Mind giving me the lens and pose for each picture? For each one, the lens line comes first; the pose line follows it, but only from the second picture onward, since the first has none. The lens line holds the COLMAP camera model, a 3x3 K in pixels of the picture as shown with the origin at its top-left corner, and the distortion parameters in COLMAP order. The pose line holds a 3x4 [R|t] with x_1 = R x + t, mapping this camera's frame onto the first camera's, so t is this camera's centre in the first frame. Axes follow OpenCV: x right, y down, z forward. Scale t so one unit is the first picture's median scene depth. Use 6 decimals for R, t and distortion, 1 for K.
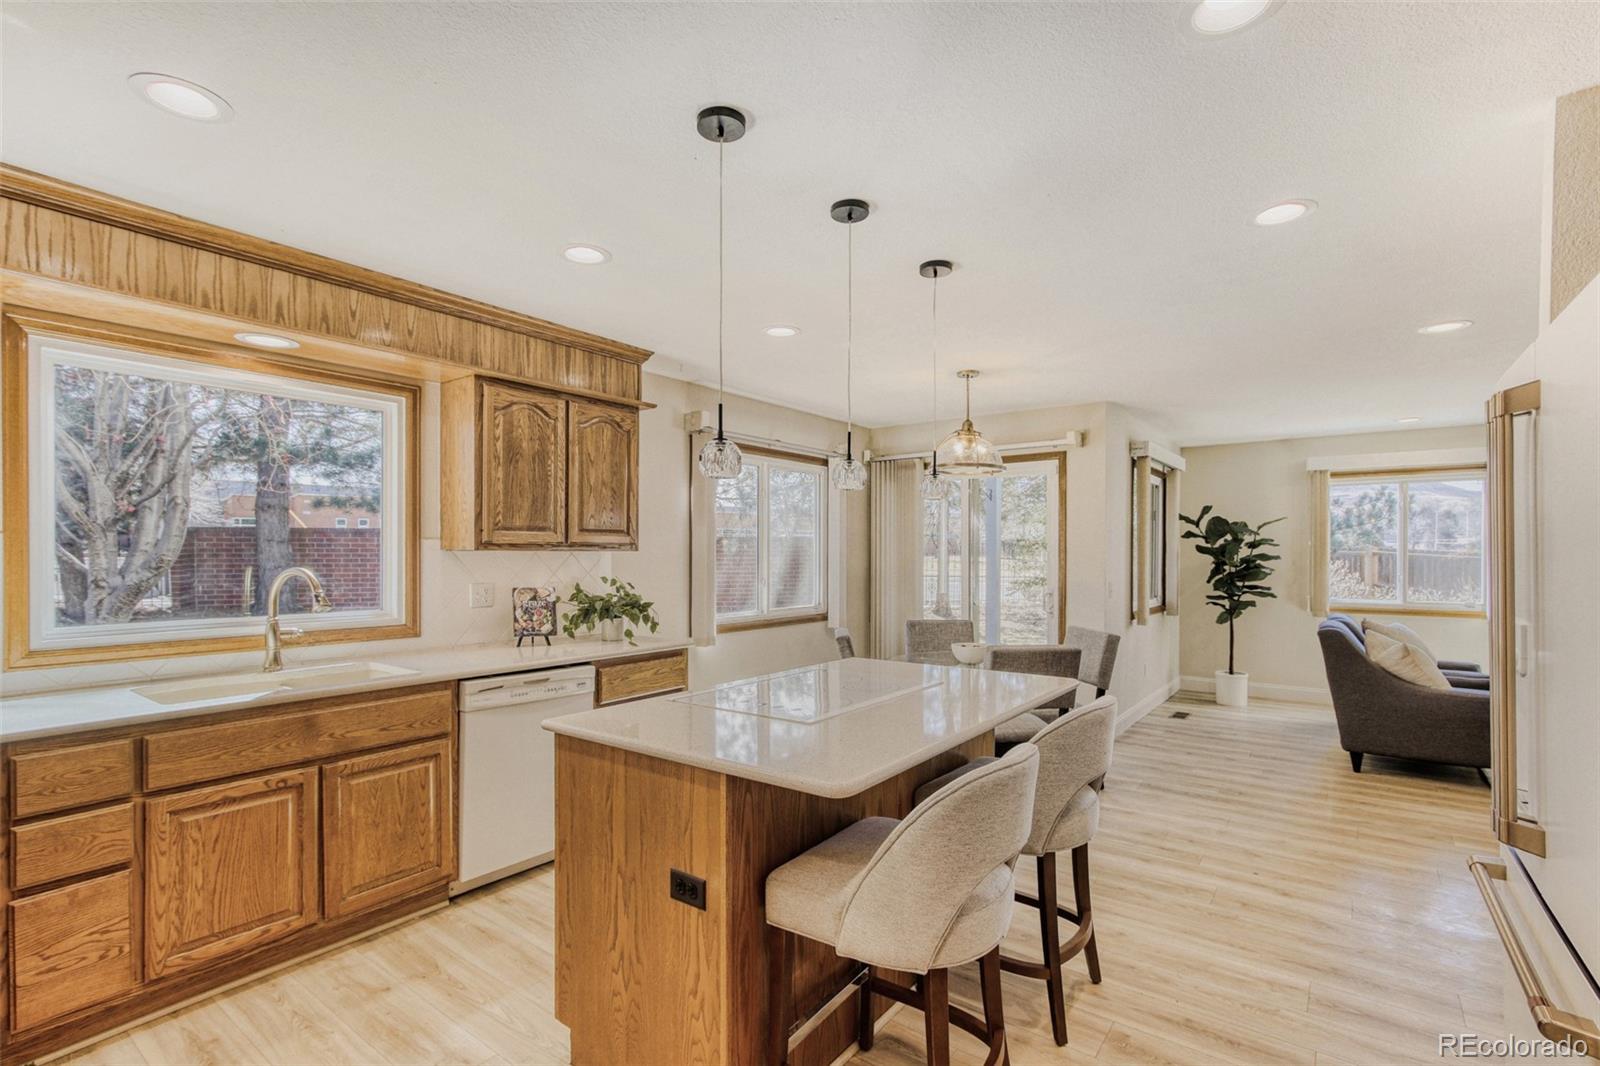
lens RADIAL K [[747.5, 0, 787.8], [0, 747.5, 538.3], [0, 0, 1]] dist [-0.002099, 0.003819]
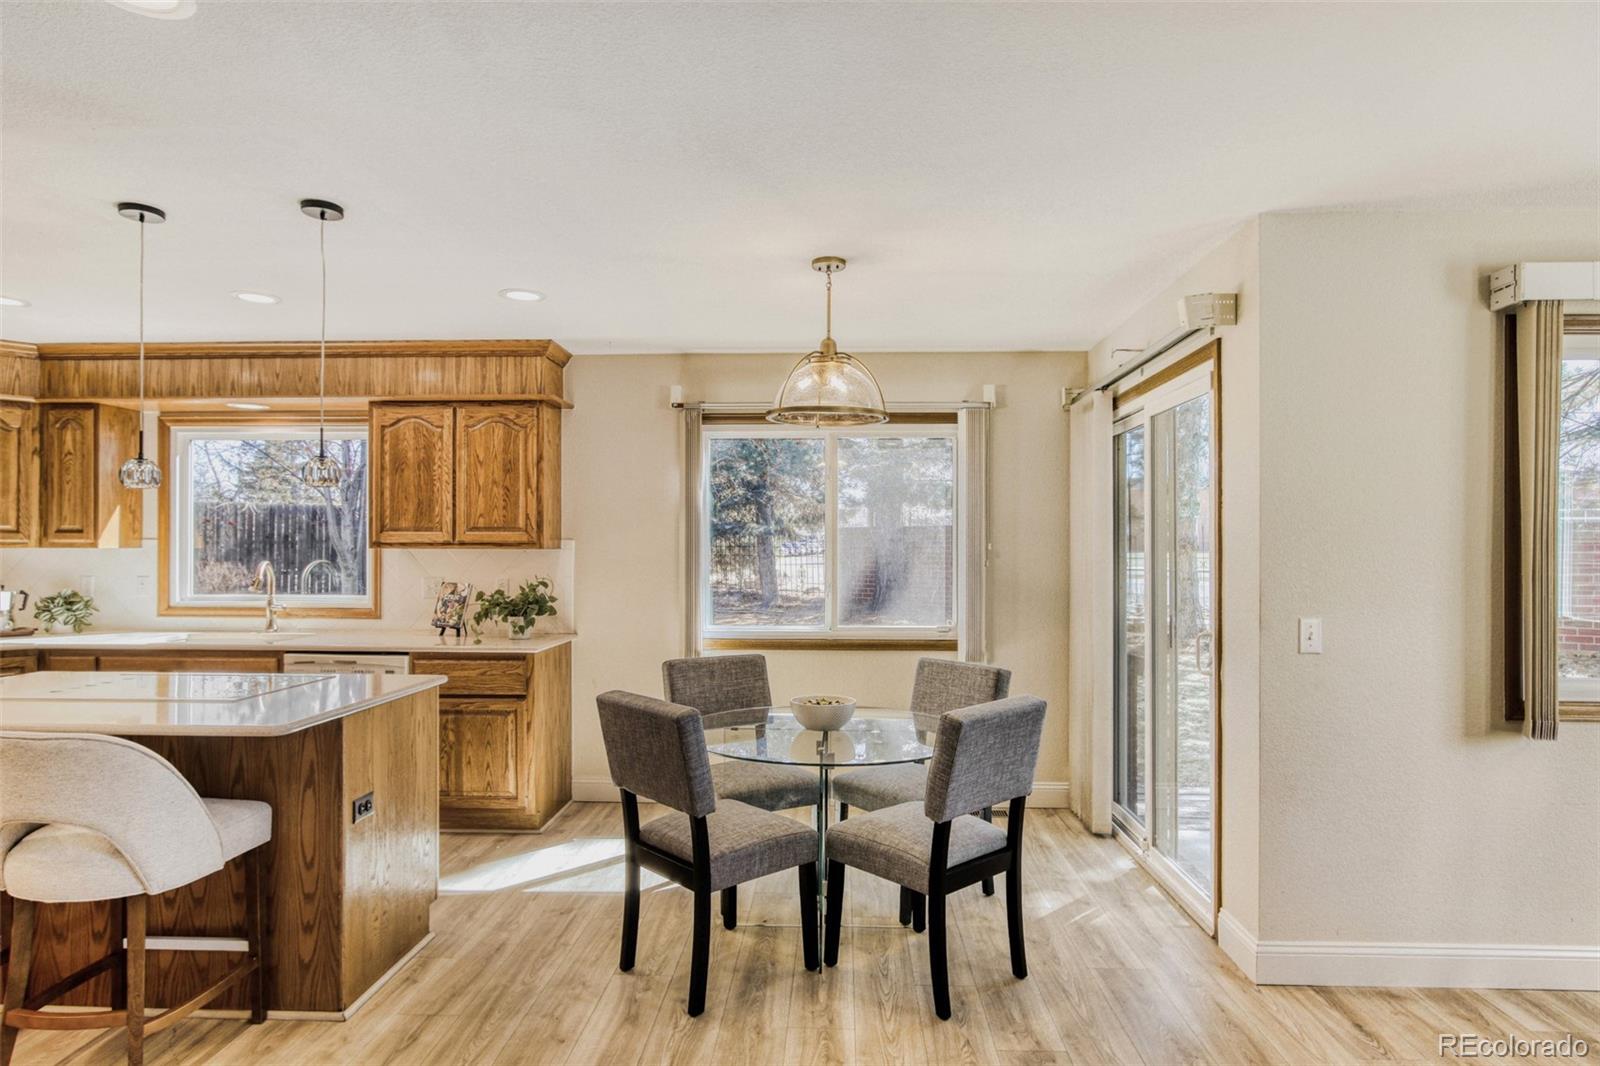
lens RADIAL K [[907.4, 0, 777.1], [0, 907.4, 541.4], [0, 0, 1]] dist [-0.003959, 0.000911]
pose [[0.547769, -0.008813, -0.836583, 1.041905], [0.015853, 0.999874, -0.000153, 0.013290], [0.836479, -0.013178, 0.547840, 0.680085]]
